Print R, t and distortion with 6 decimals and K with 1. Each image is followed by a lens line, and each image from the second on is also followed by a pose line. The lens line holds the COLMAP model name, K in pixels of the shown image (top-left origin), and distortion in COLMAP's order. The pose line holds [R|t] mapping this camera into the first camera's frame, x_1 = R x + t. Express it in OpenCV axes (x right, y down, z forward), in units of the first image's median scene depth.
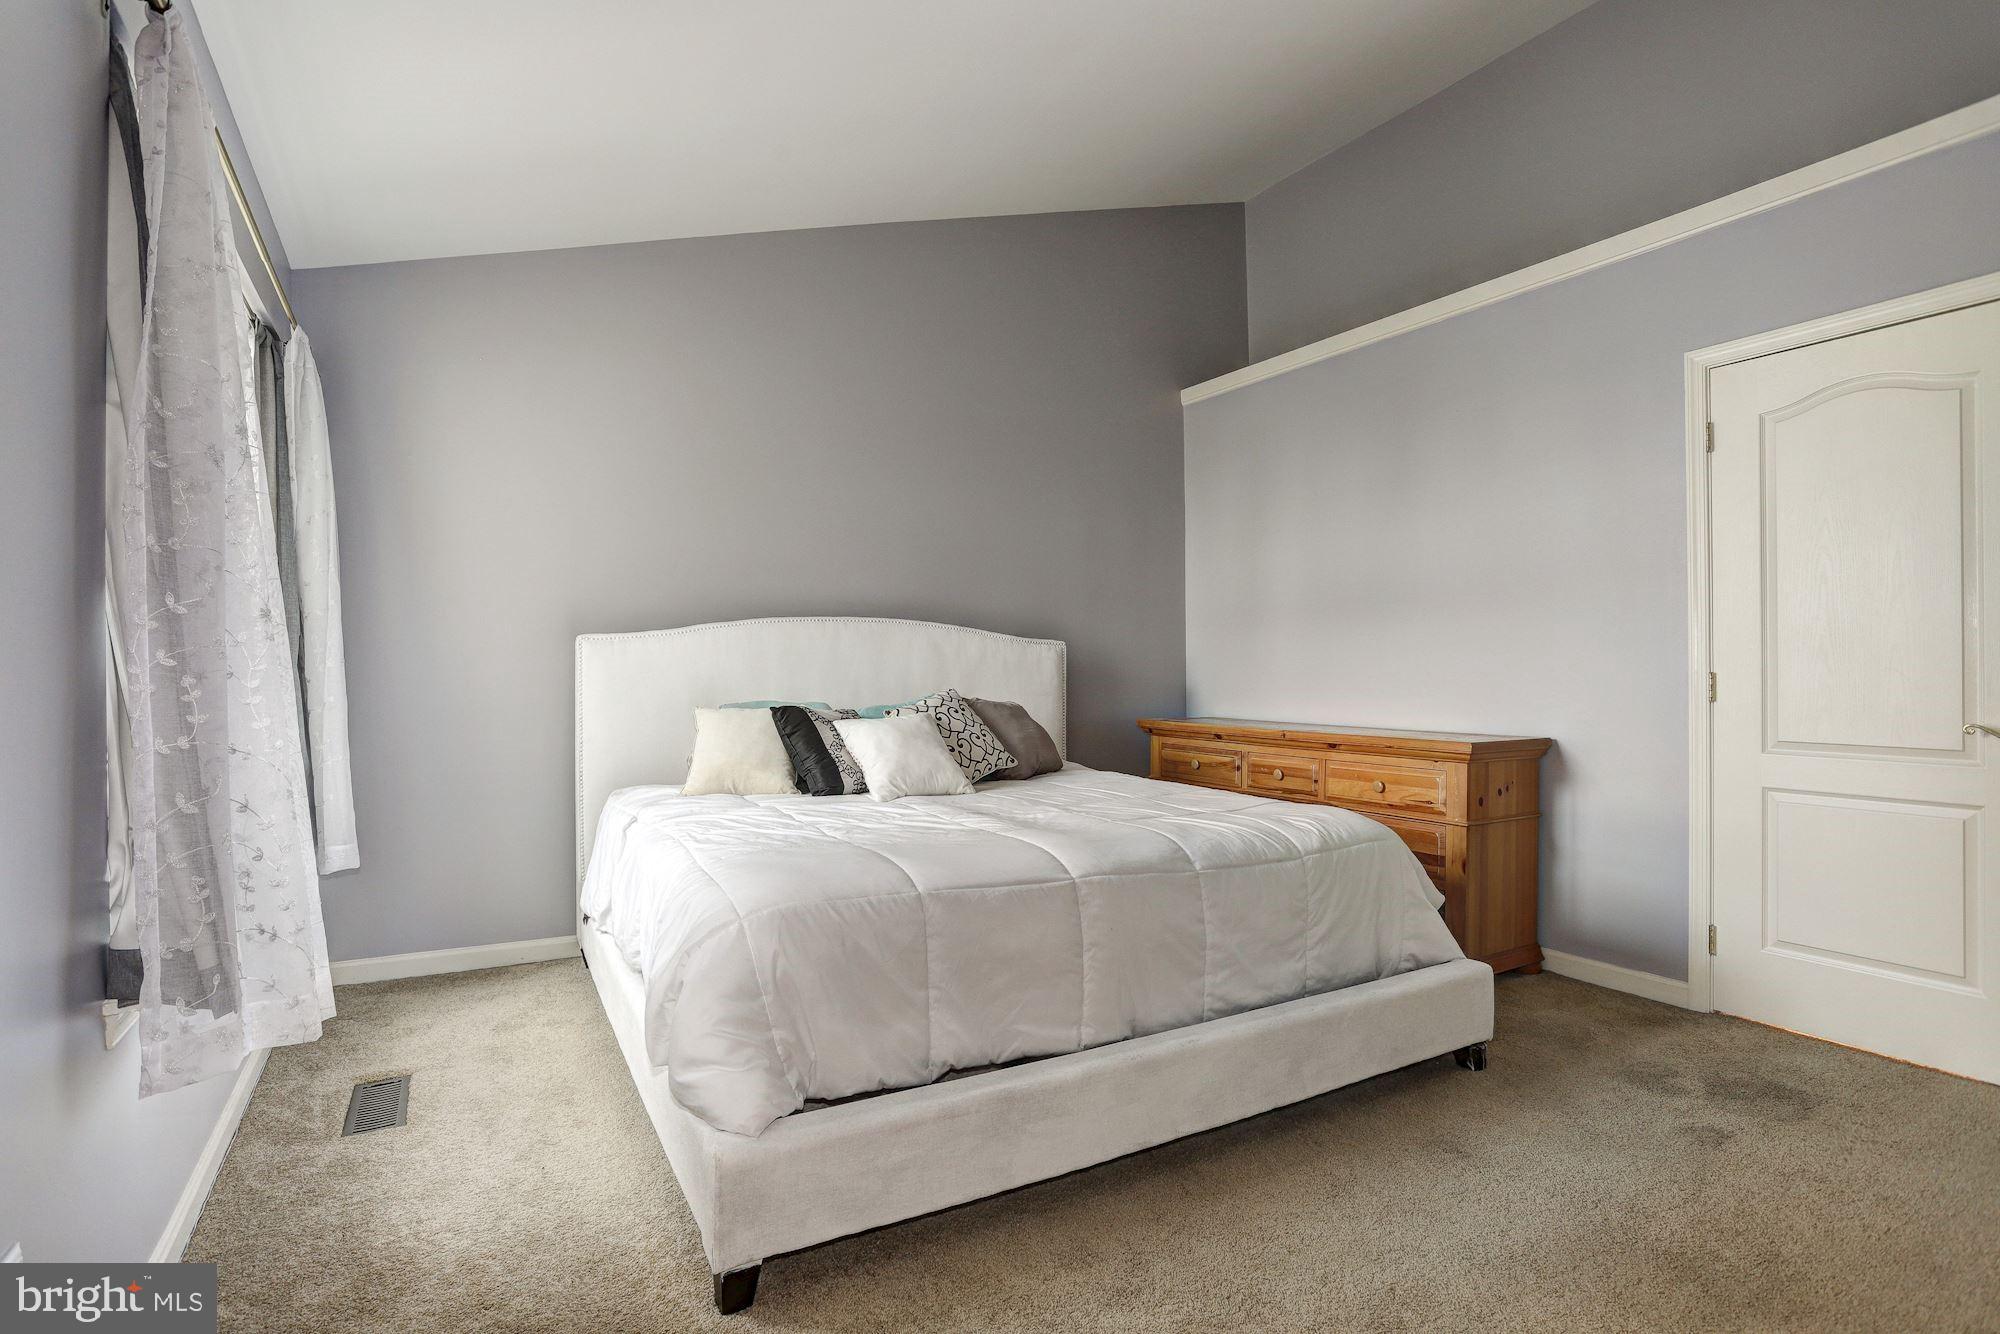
lens RADIAL K [[993.5, 0, 993.2], [0, 993.5, 663.3], [0, 0, 1]] dist [-0.054884, 0.023156]
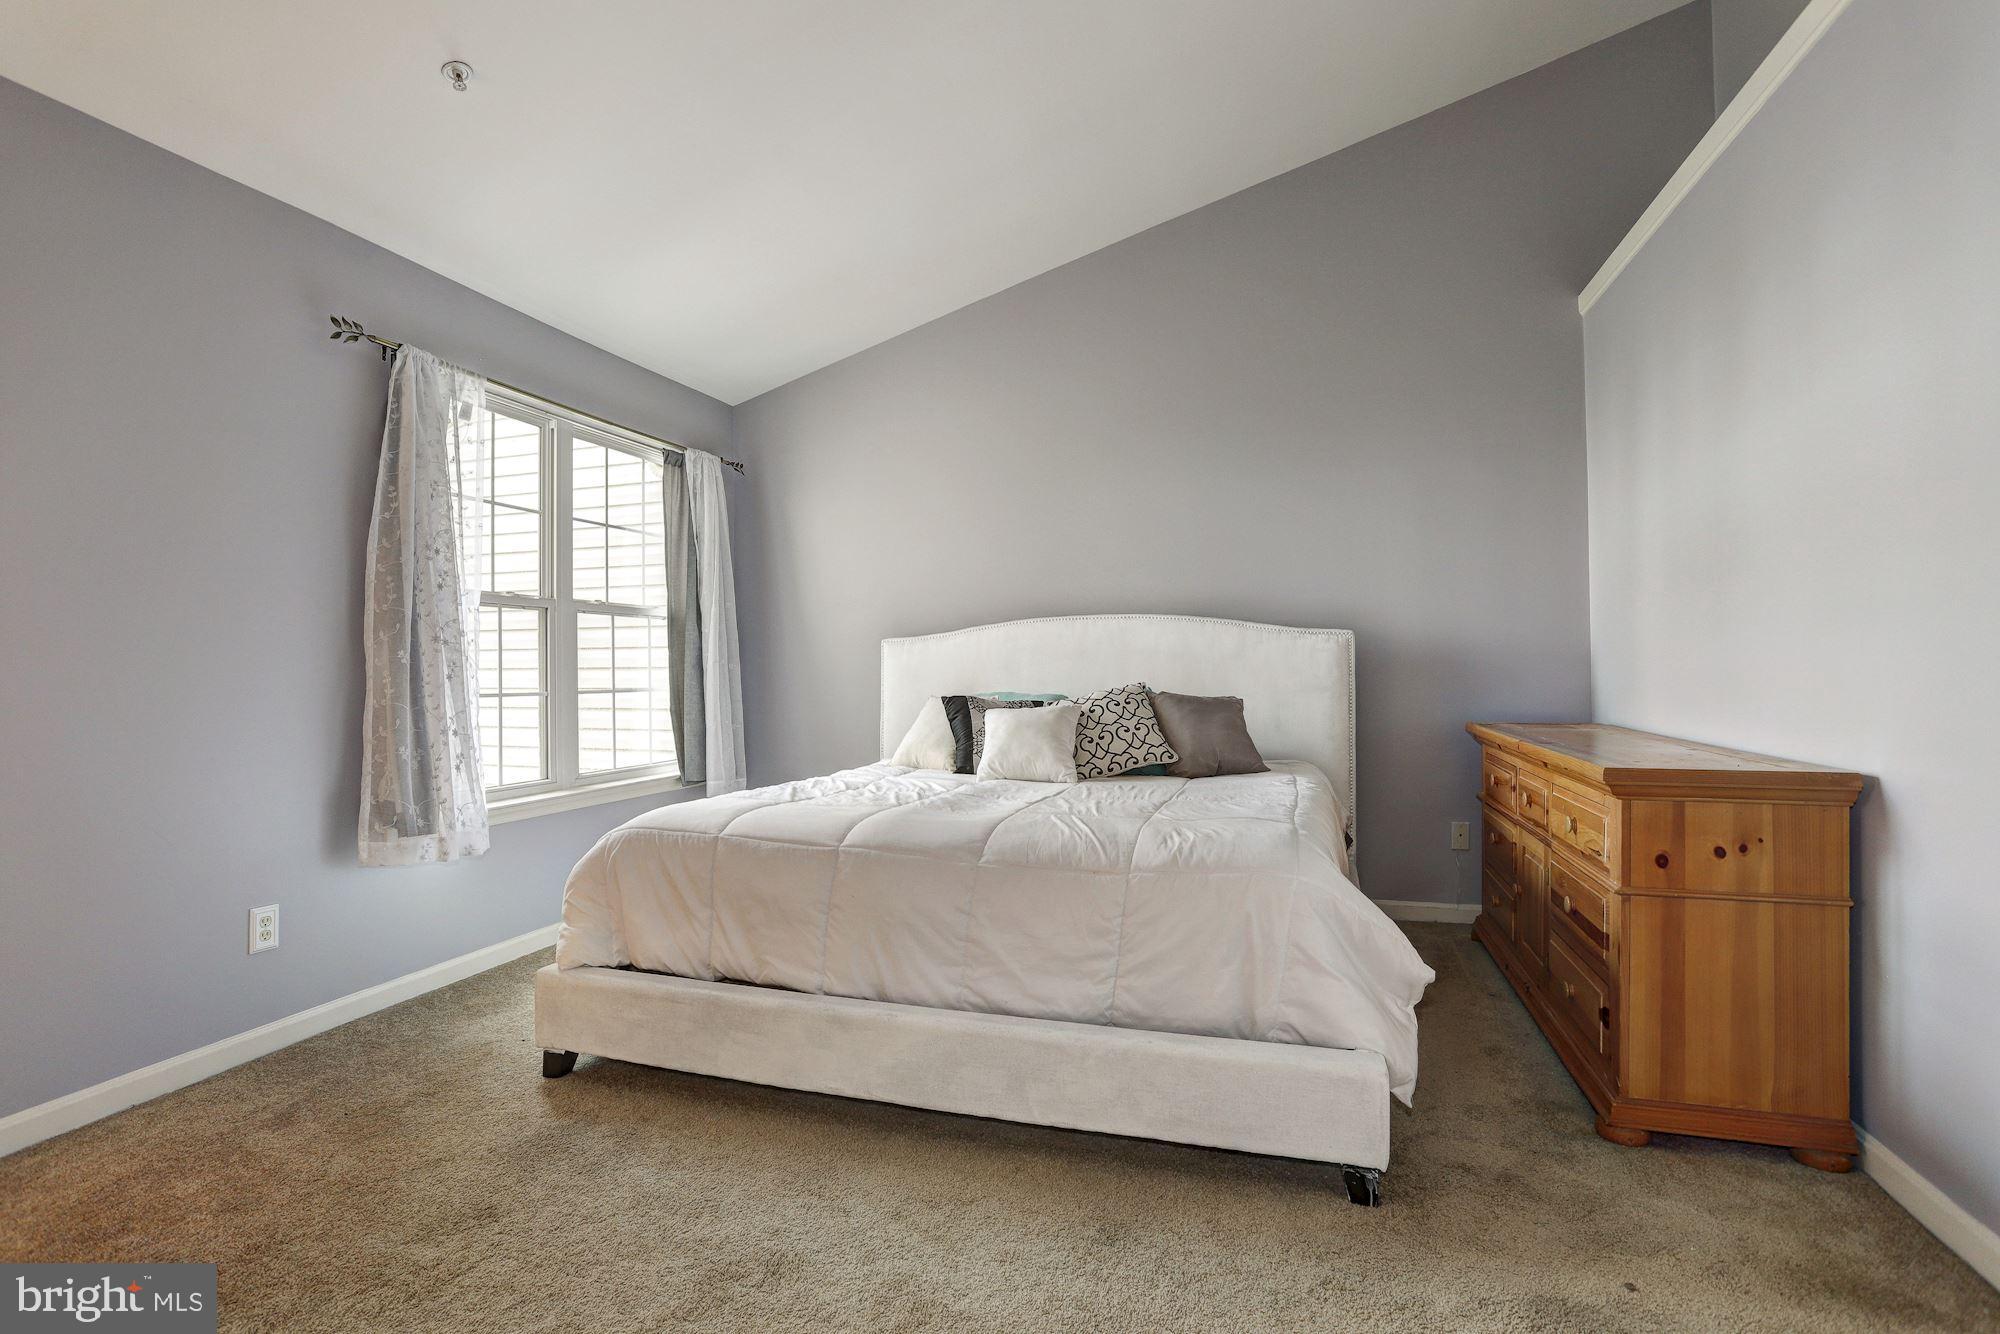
lens RADIAL K [[974.2, 0, 985.0], [0, 974.2, 674.9], [0, 0, 1]] dist [-0.054559, 0.021201]
pose [[0.673136, 0.001476, -0.739517, 0.661438], [0.010399, 0.999880, 0.011461, 0.005634], [0.739445, -0.015405, 0.673040, 0.244041]]
